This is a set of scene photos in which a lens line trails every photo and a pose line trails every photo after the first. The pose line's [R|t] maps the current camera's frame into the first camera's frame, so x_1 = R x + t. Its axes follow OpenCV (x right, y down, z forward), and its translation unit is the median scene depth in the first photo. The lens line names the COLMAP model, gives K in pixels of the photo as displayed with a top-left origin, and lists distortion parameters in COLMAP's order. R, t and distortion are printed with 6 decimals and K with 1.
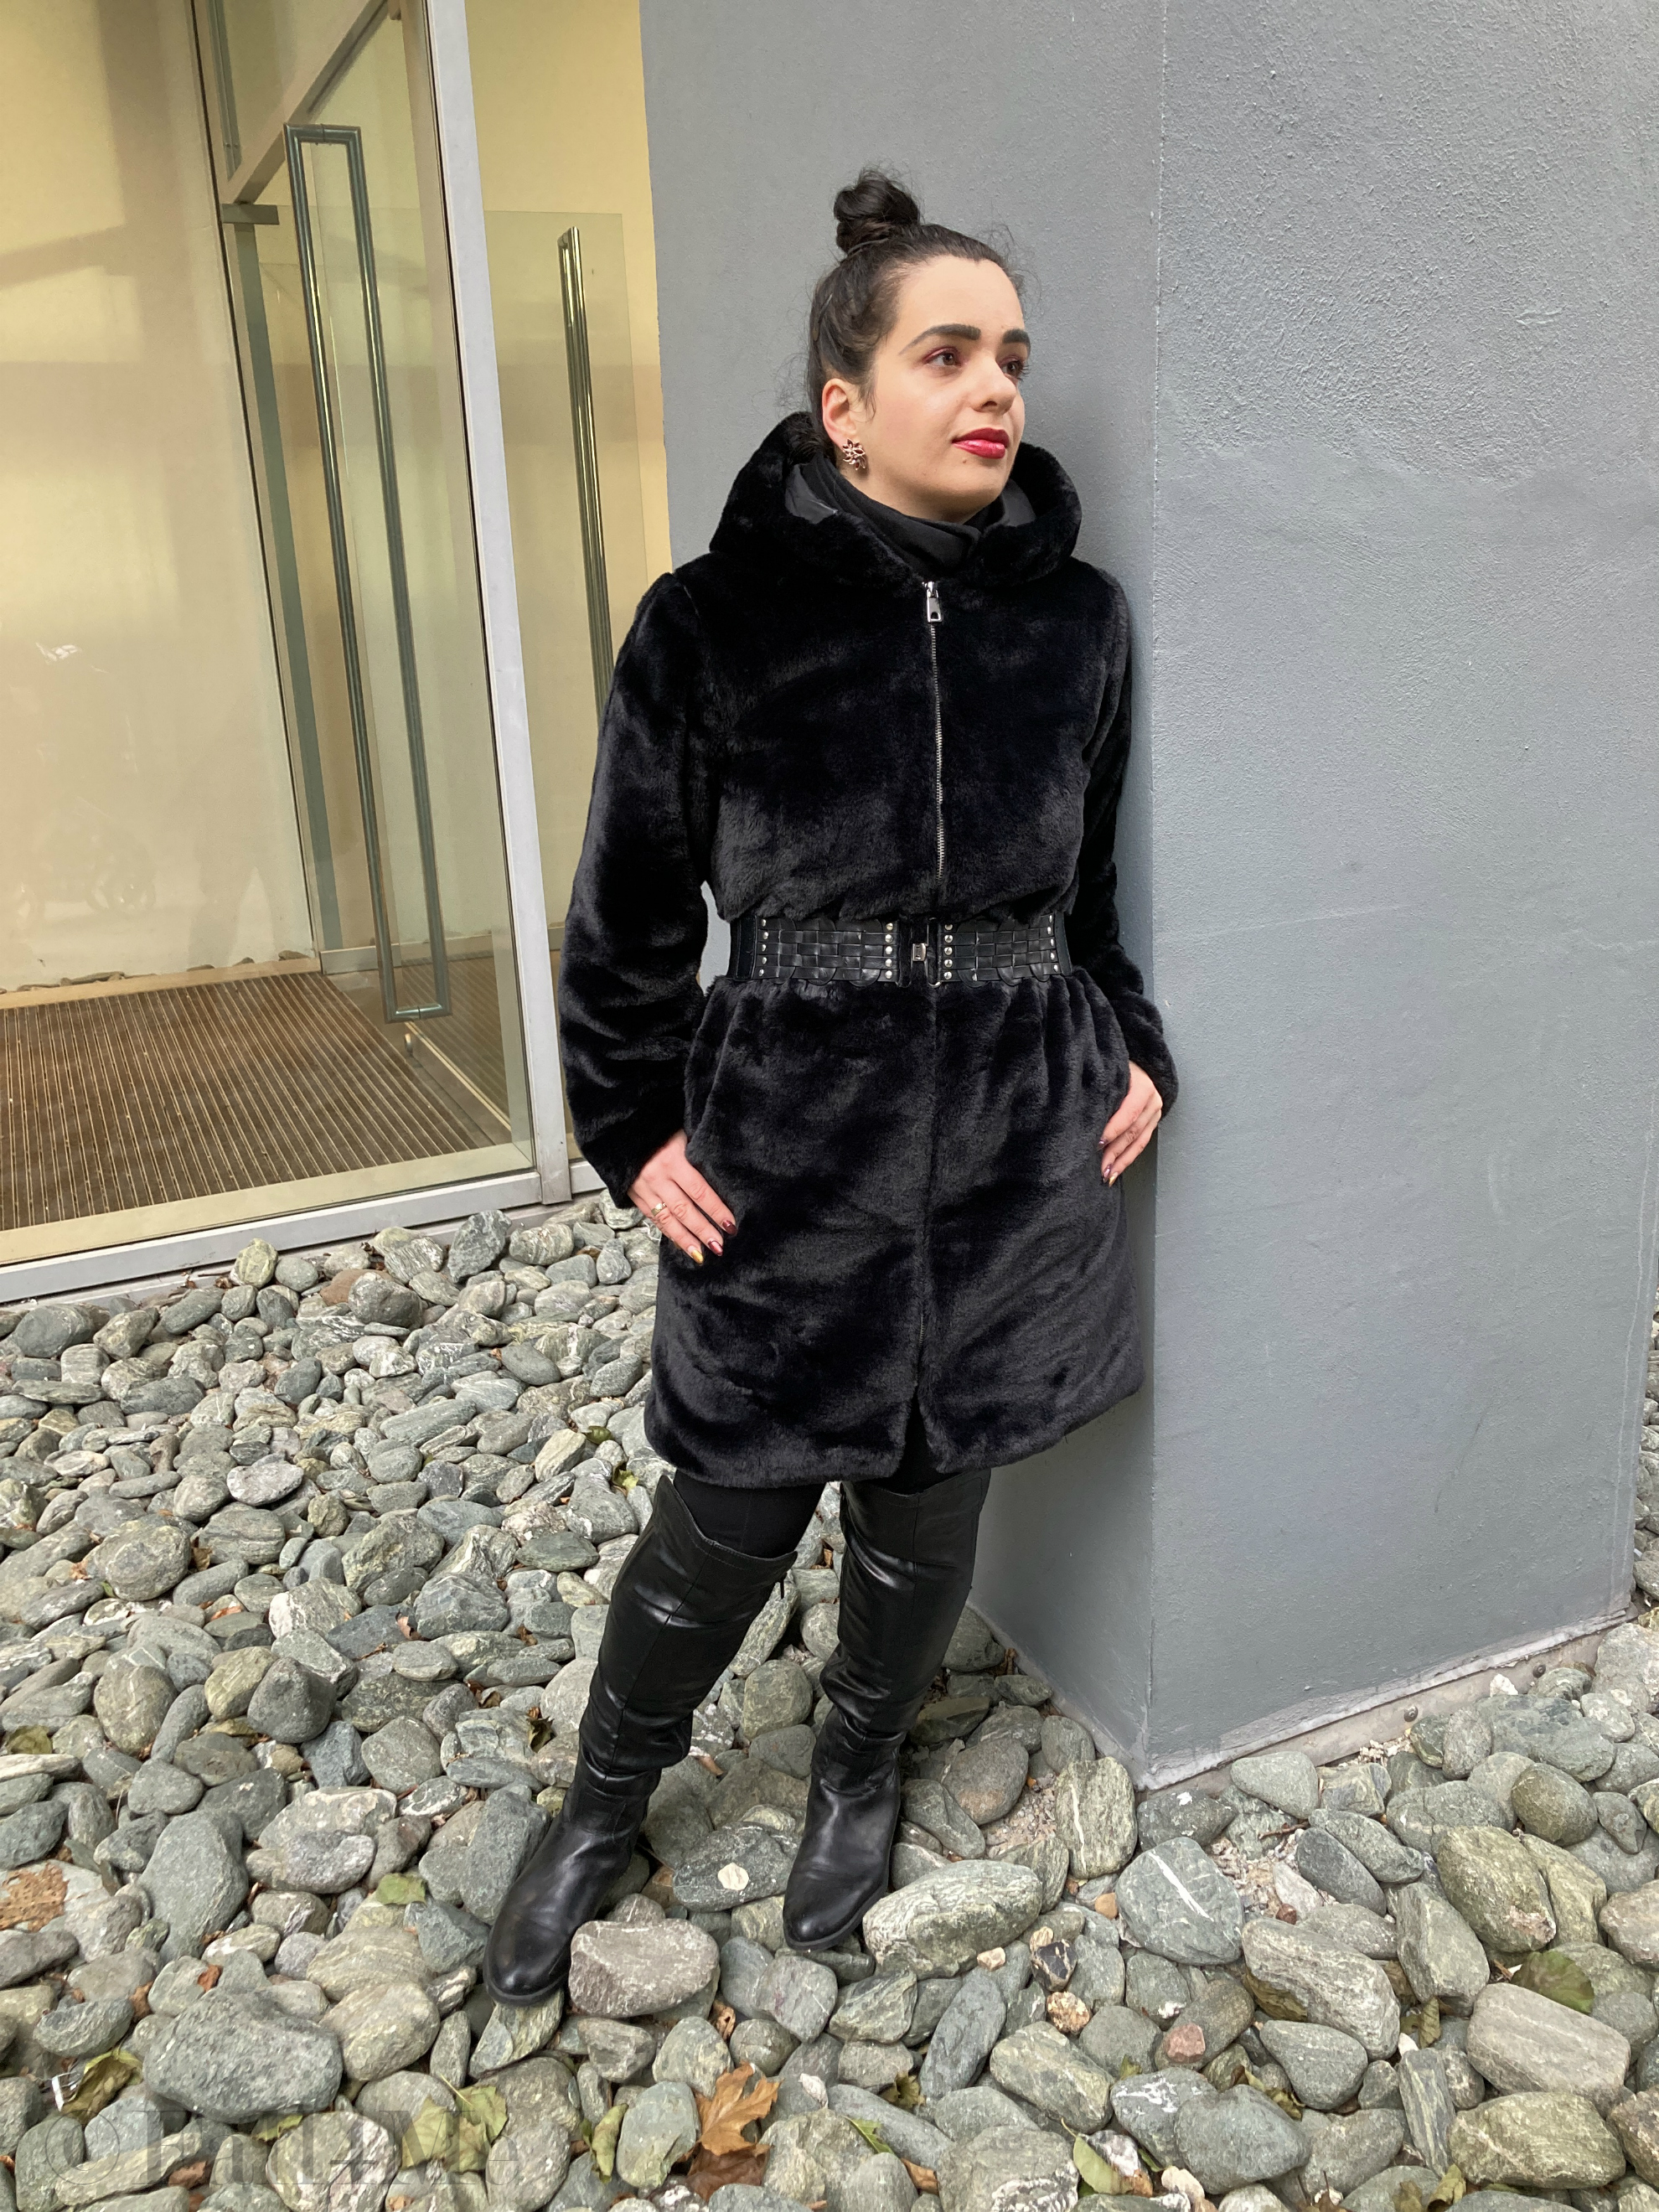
lens RADIAL K [[1748.4, 0, 824.4], [0, 1748.4, 1090.6], [0, 0, 1]] dist [-0.004731, 0.002635]
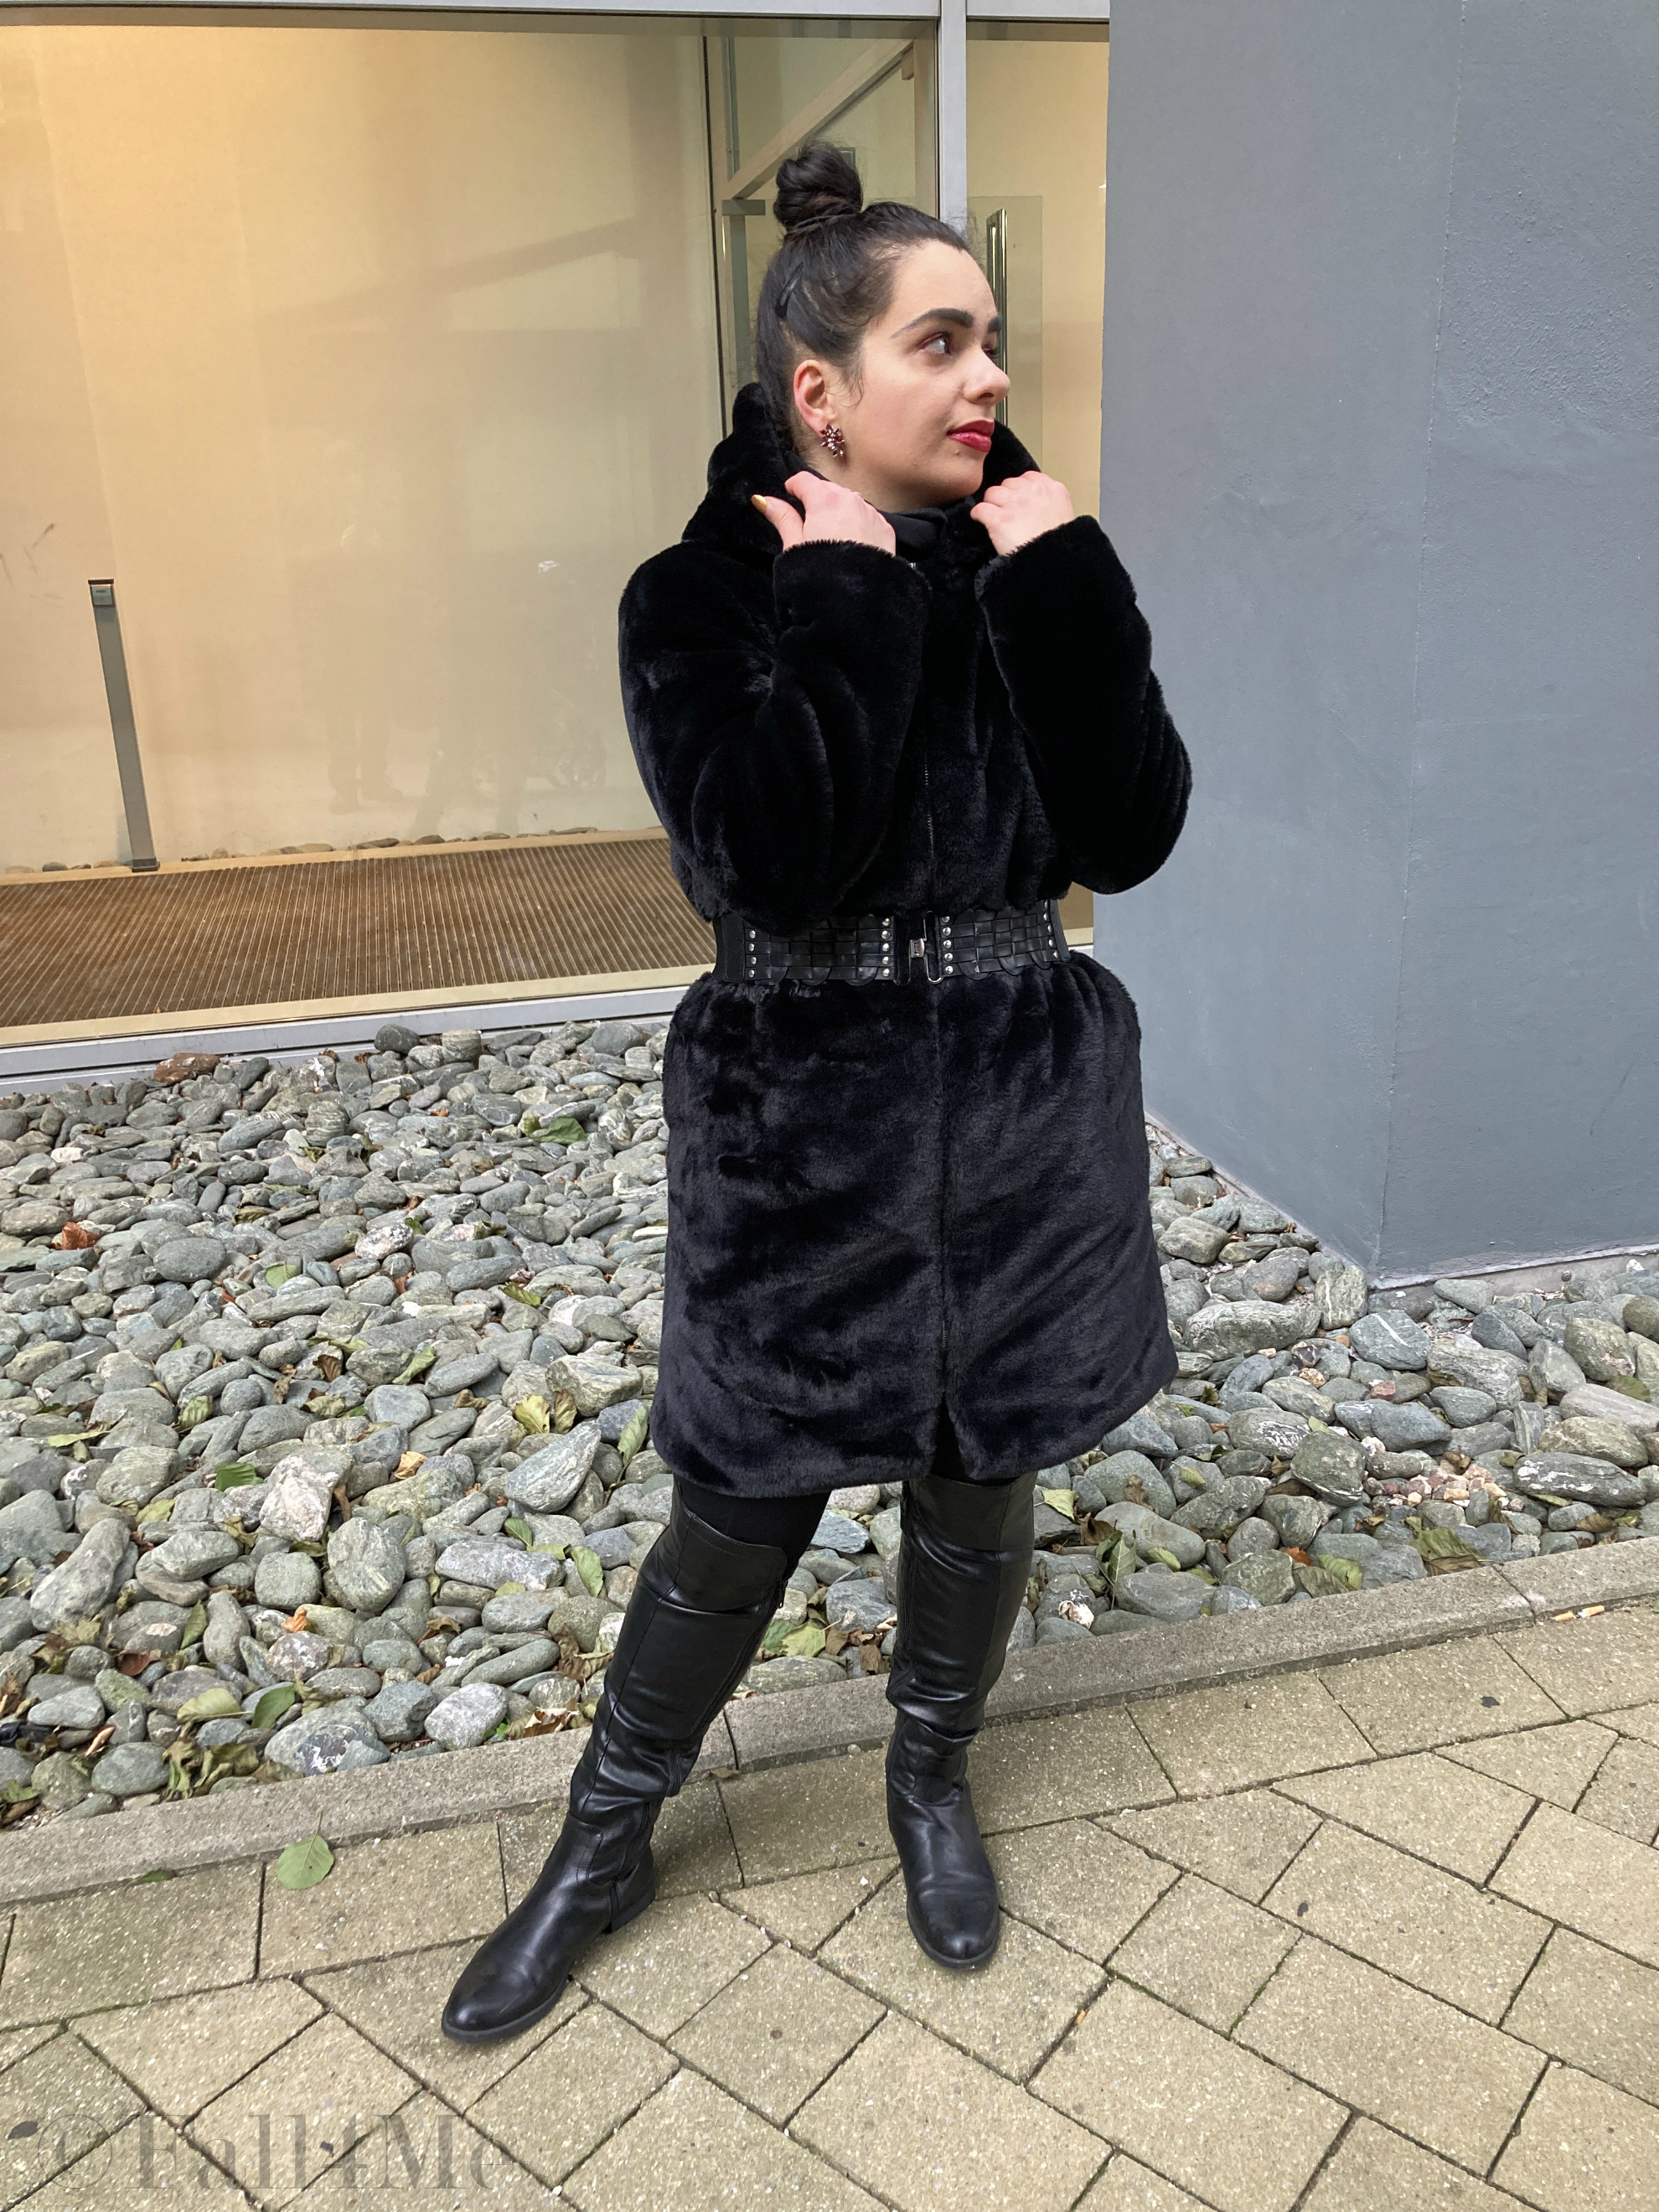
lens RADIAL K [[1748.4, 0, 827.7], [0, 1748.4, 1102.4], [0, 0, 1]] dist [-0.004731, 0.002635]
pose [[0.982541, 0.064241, -0.174606, -0.035978], [-0.057180, 0.997341, 0.045179, 0.198245], [0.177044, -0.034407, 0.983601, -0.637146]]
